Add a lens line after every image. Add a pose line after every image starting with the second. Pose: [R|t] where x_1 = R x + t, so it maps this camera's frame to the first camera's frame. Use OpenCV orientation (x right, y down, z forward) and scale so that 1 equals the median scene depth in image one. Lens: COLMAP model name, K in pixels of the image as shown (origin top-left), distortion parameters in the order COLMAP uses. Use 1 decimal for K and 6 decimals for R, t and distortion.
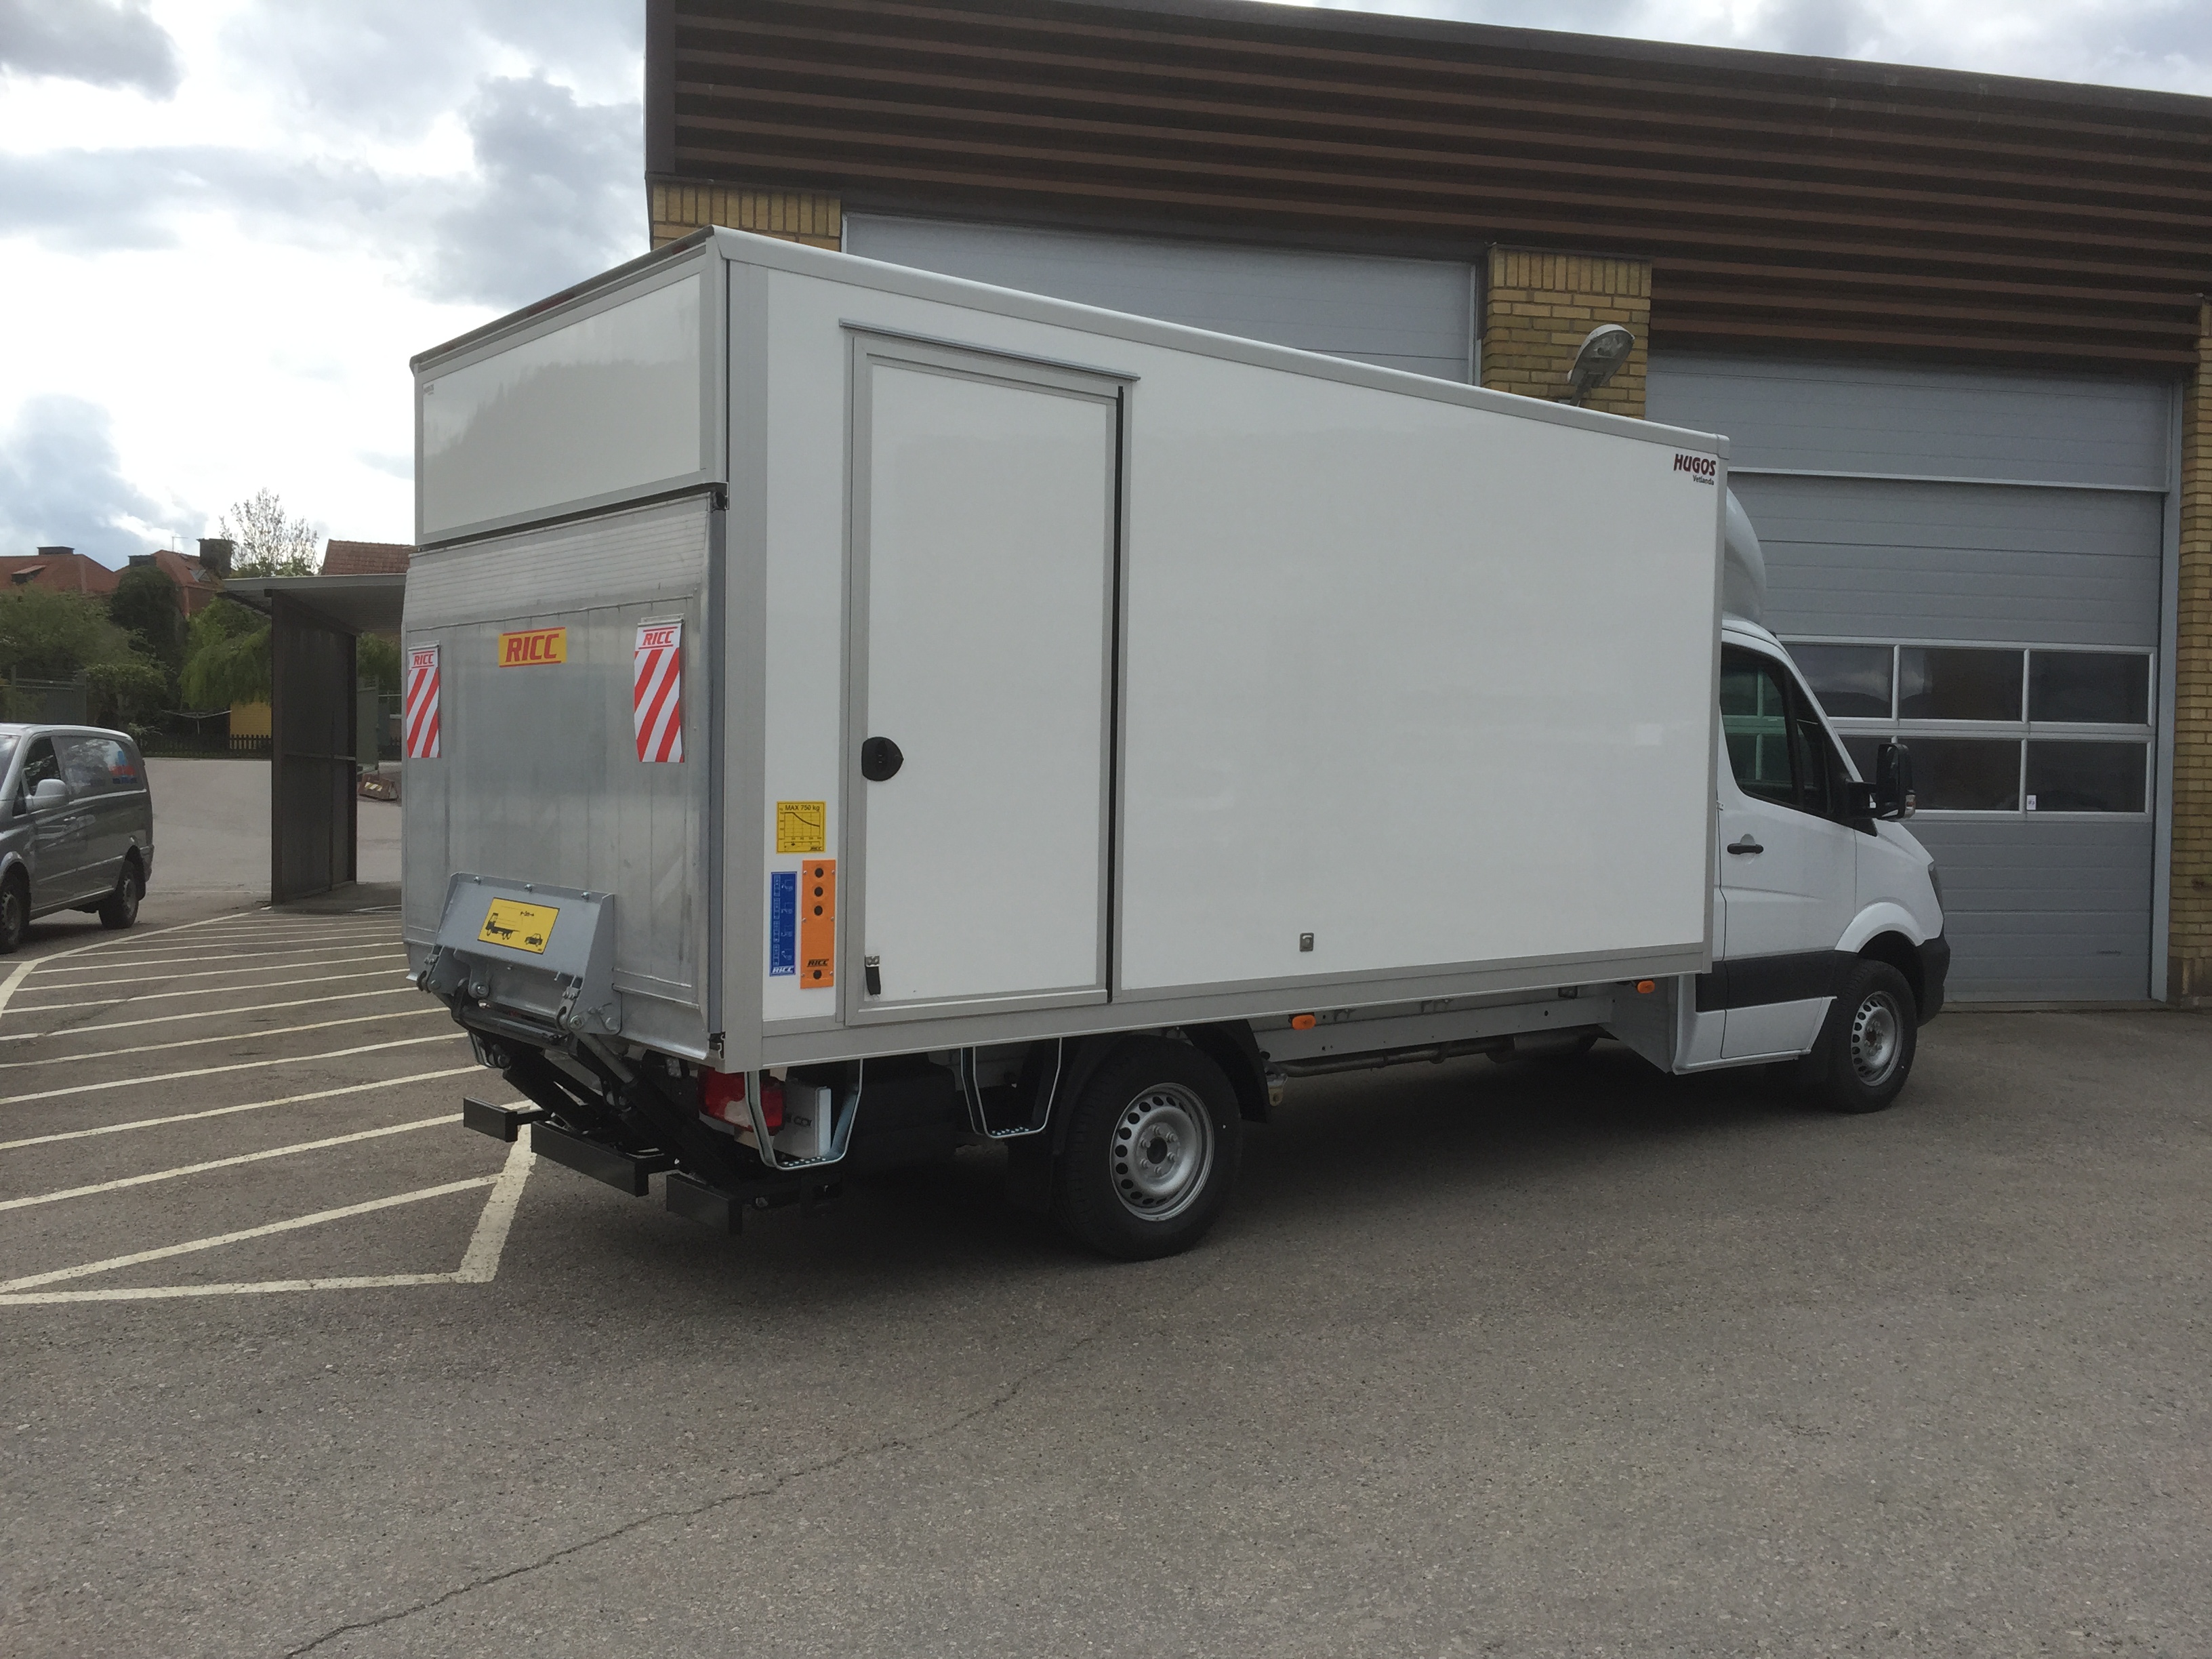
lens RADIAL K [[1906.0, 0, 1106.0], [0, 1906.0, 829.5], [0, 0, 1]] dist [0.053550, -0.009231]
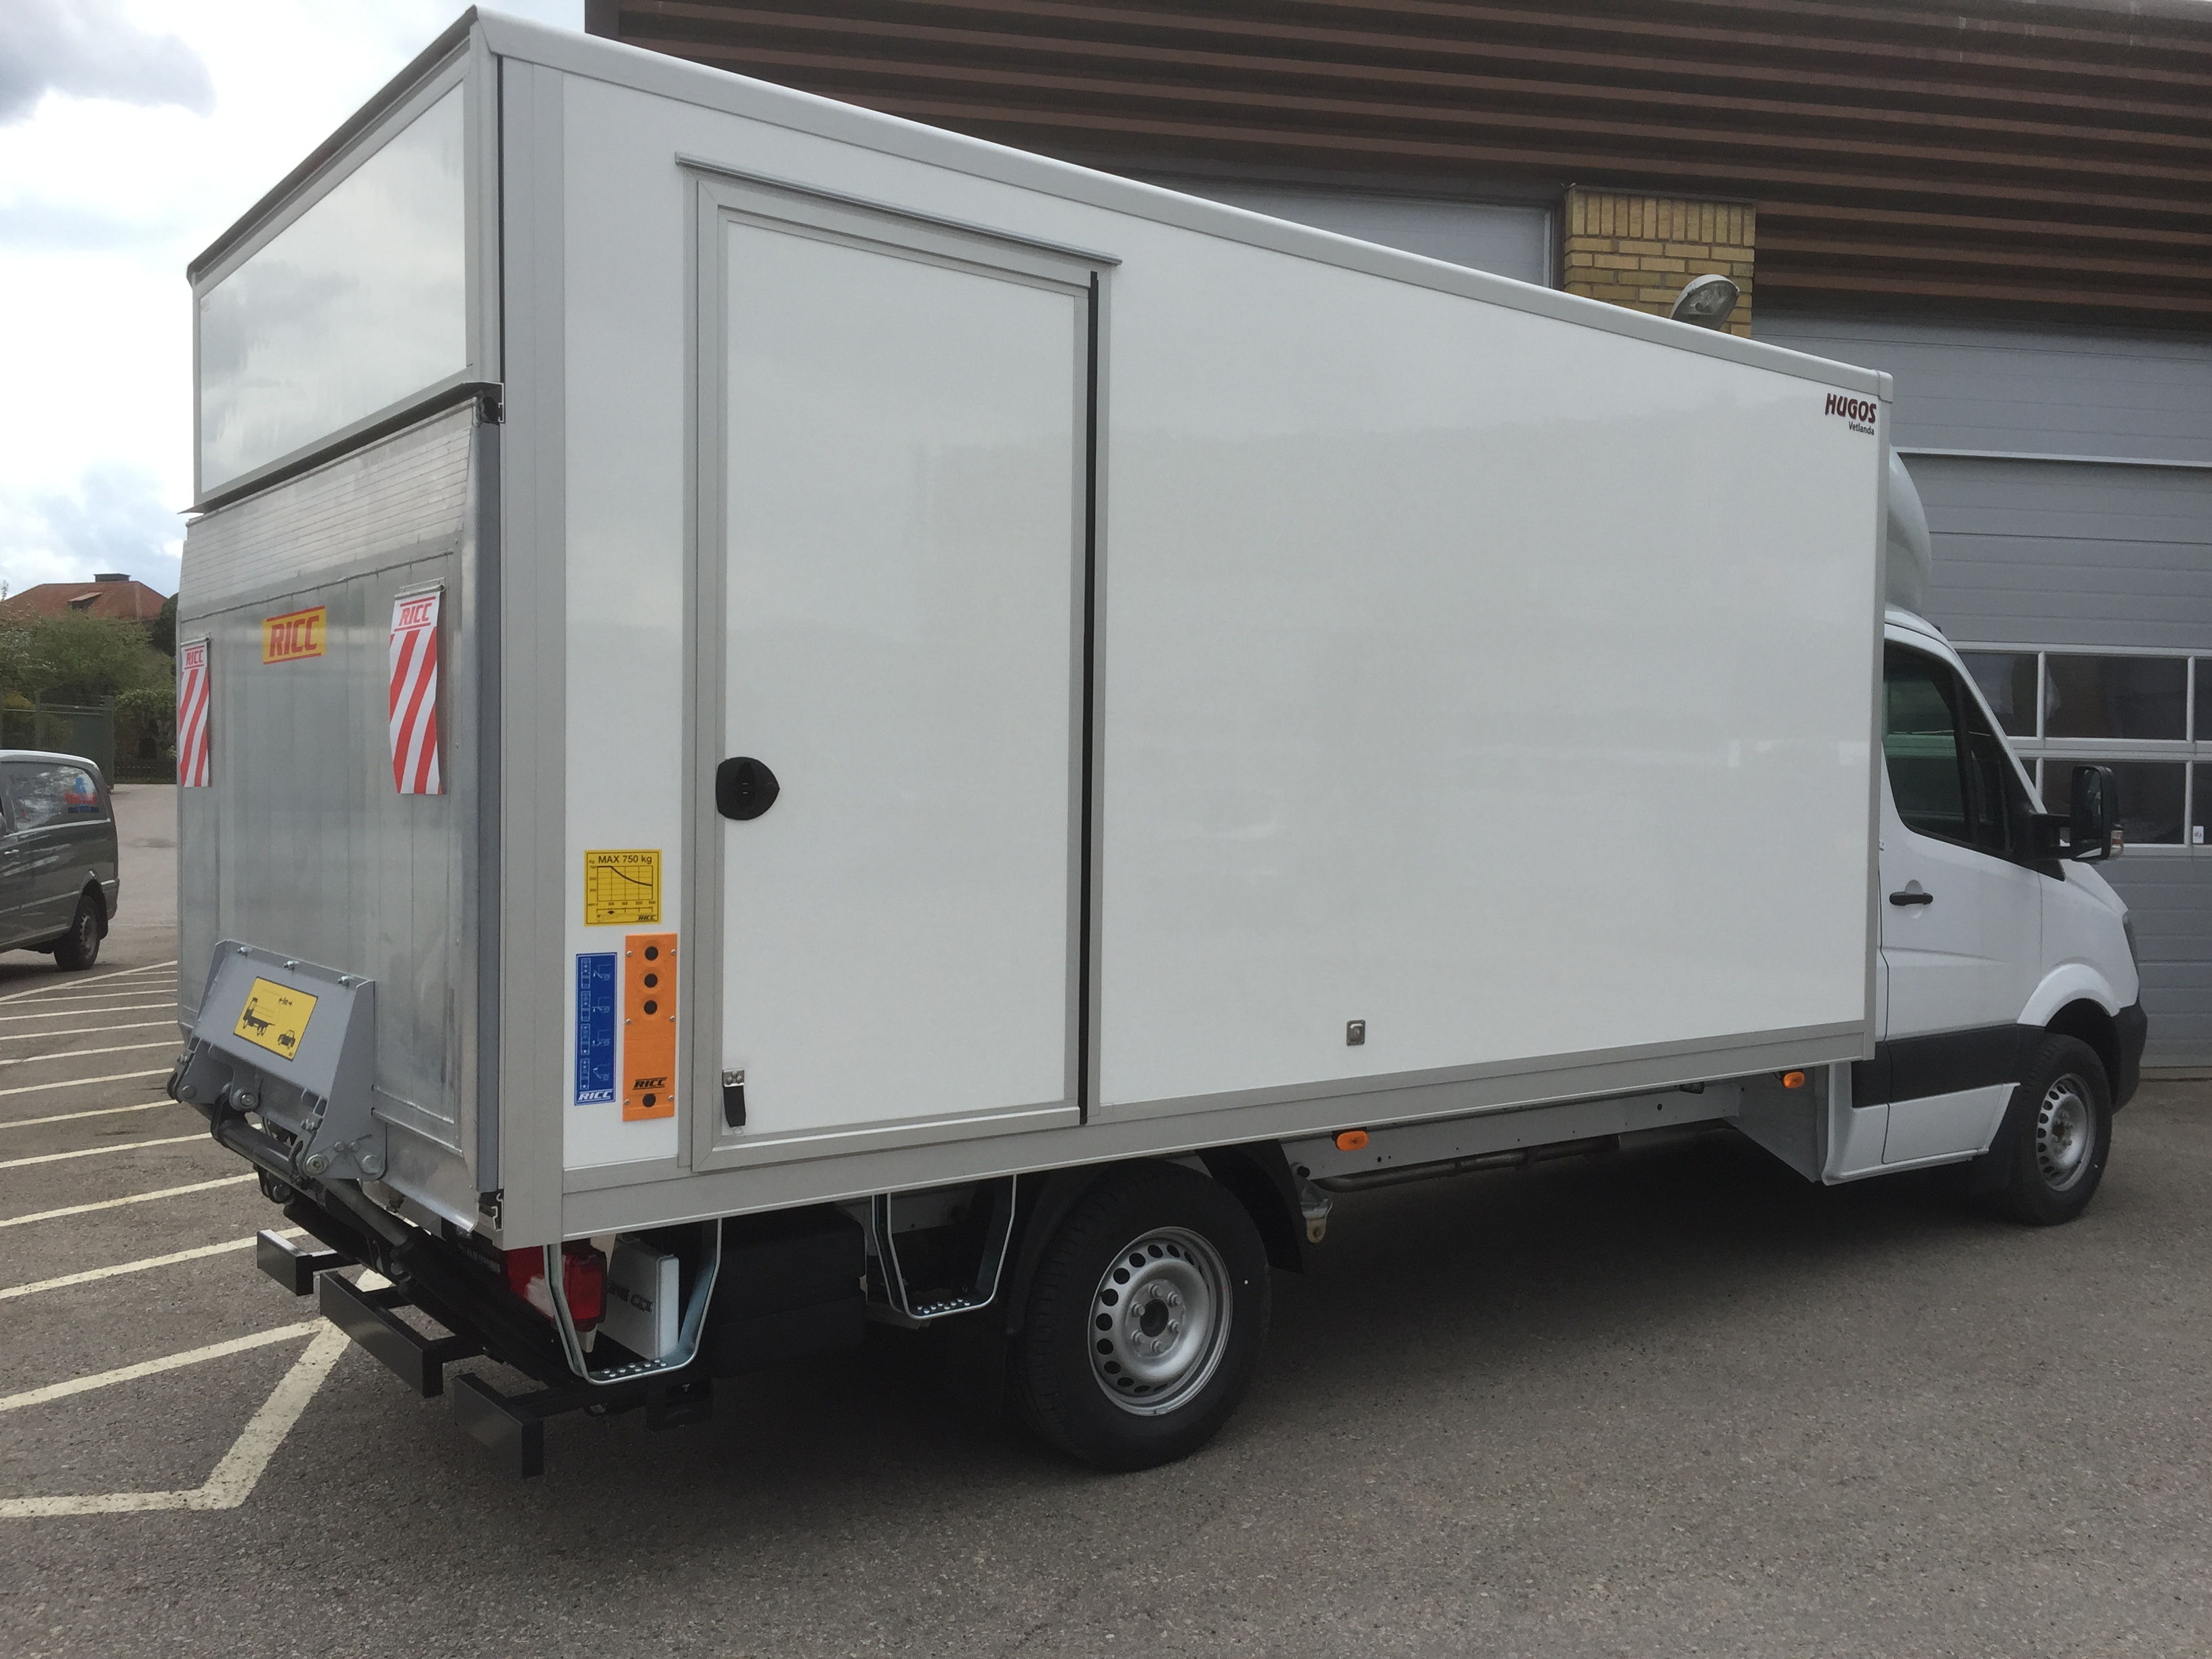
lens RADIAL K [[1912.8, 0, 1177.0], [0, 1912.8, 808.6], [0, 0, 1]] dist [0.076721, -0.121135]
pose [[0.999951, -0.001836, 0.009755, 0.028688], [0.002065, 0.999720, -0.023584, -0.010932], [-0.009709, 0.023603, 0.999674, 0.254081]]
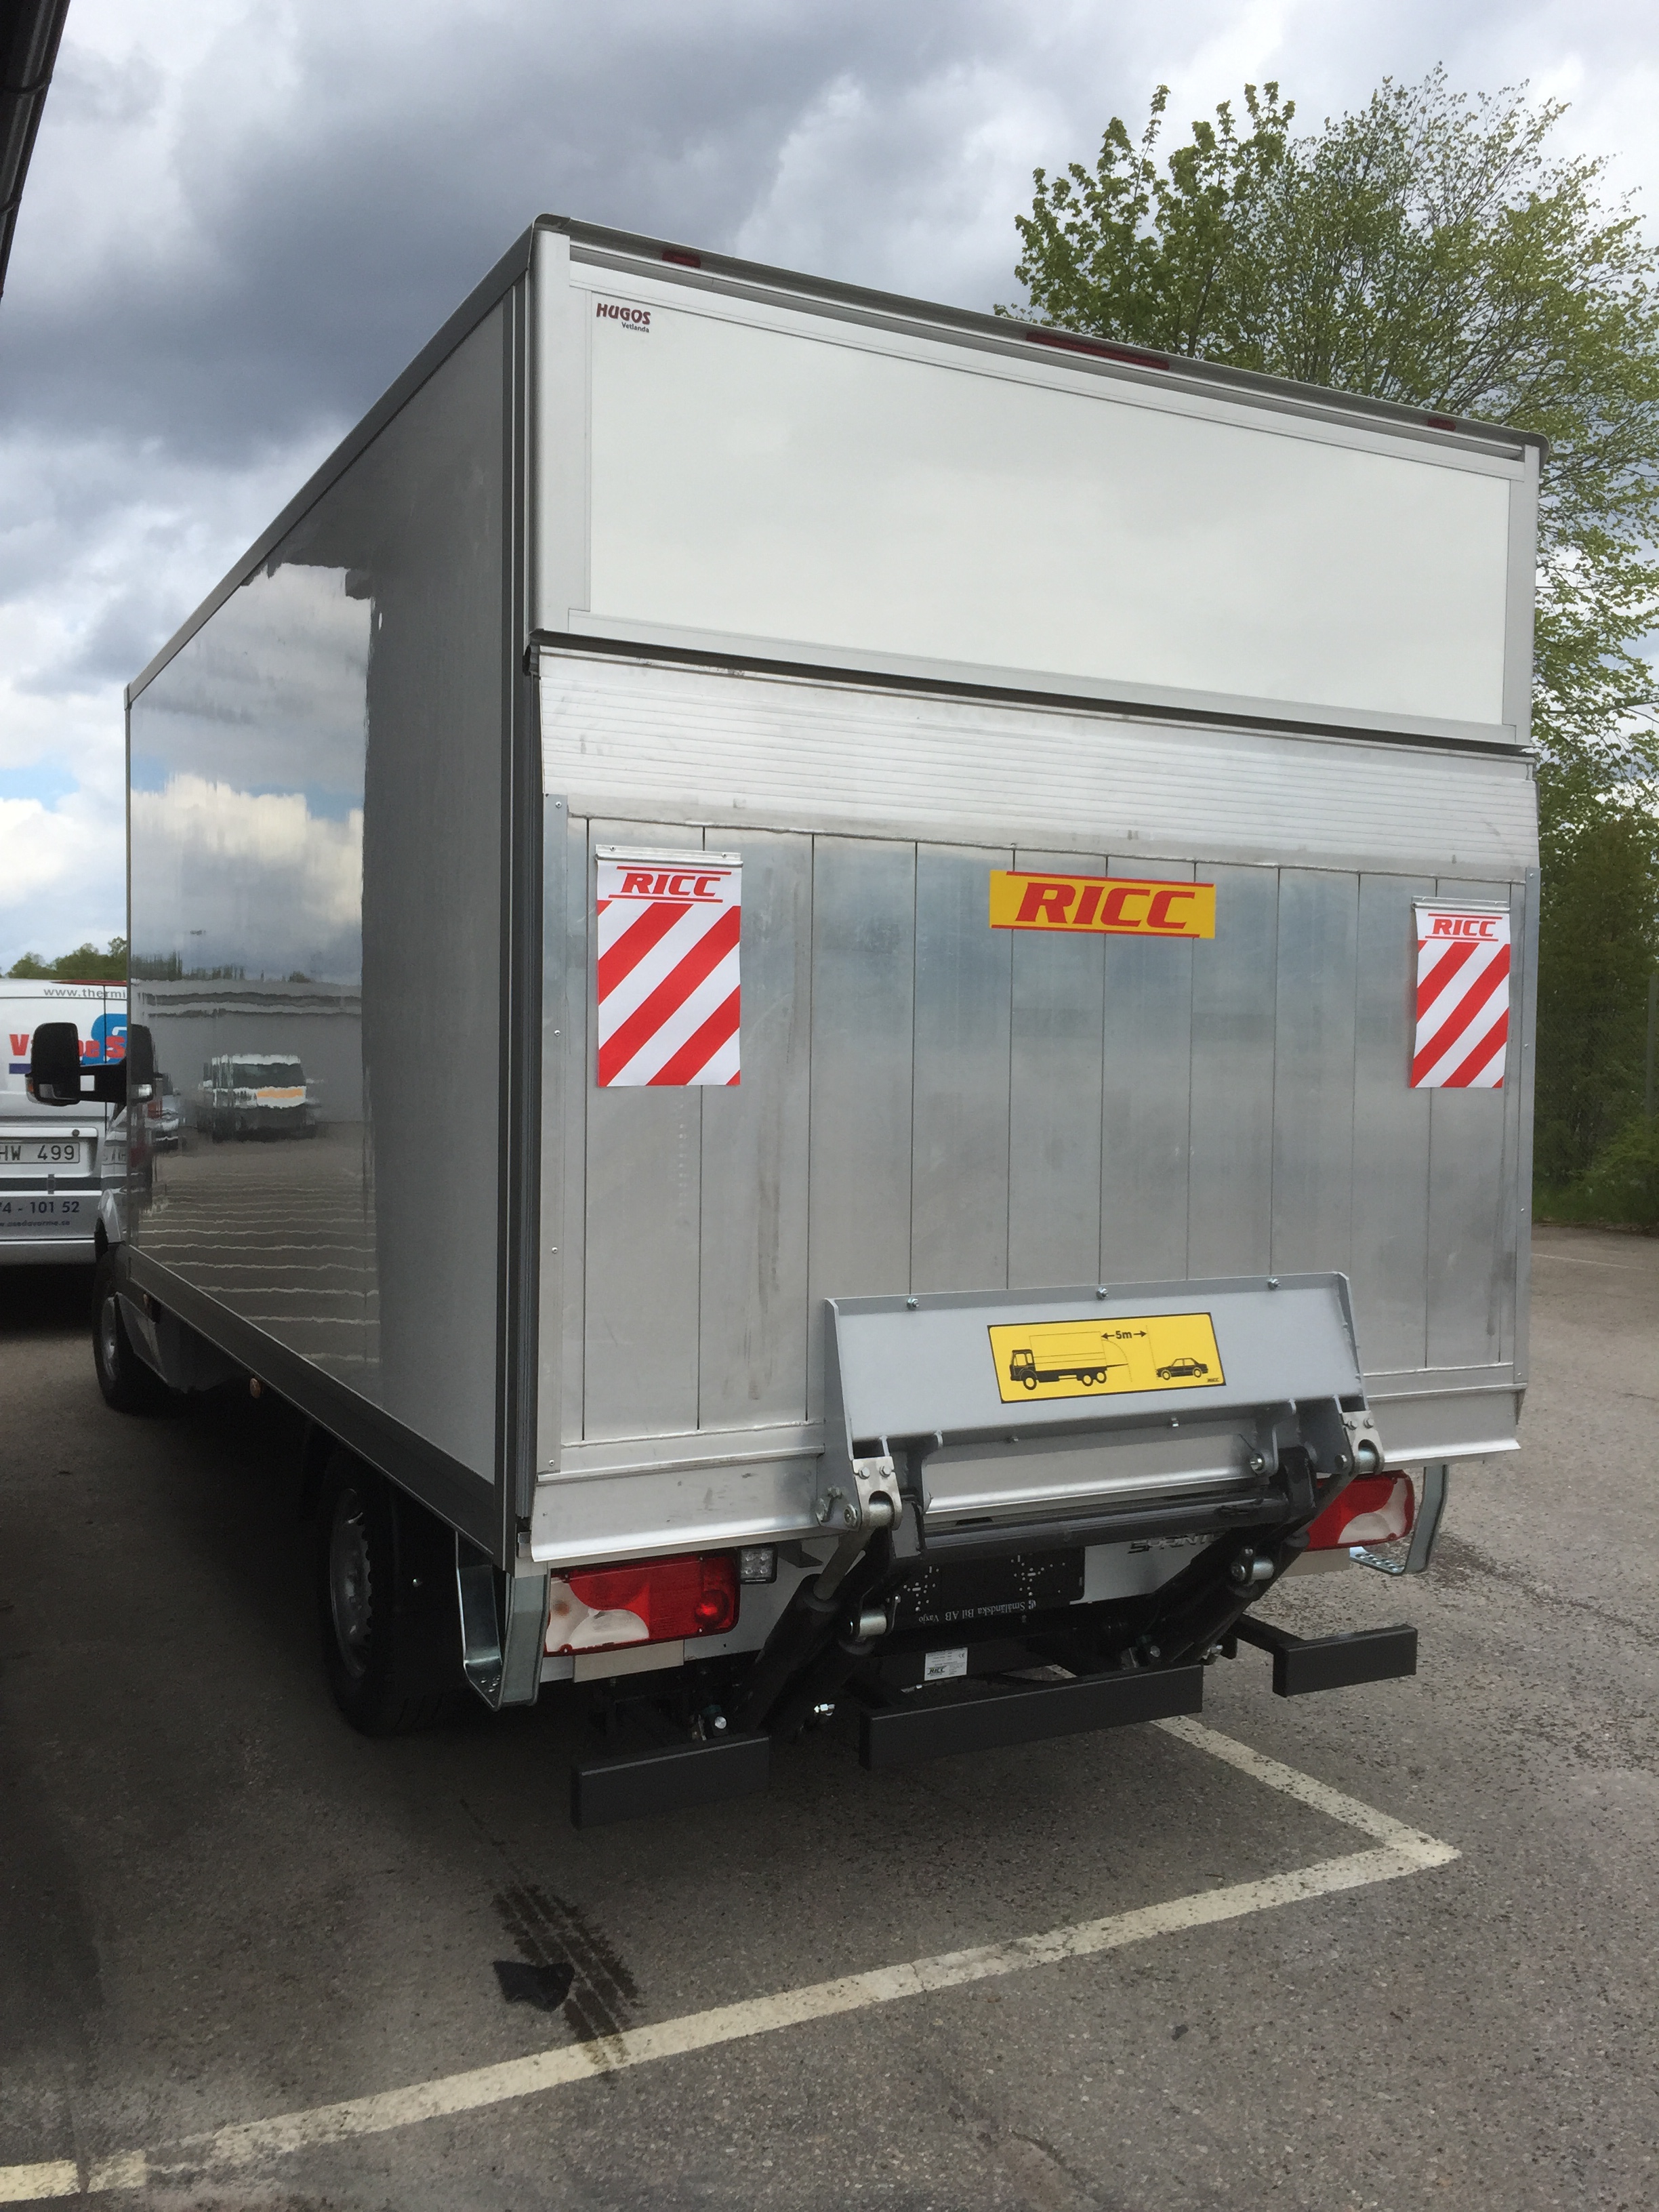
lens RADIAL K [[1912.8, 0, 829.5], [0, 1912.8, 1106.0], [0, 0, 1]] dist [0.076721, -0.121135]
pose [[0.191719, -0.037074, 0.980749, -0.908167], [0.027587, 0.999095, 0.032375, -0.051779], [-0.981062, 0.020849, 0.192568, 0.951794]]
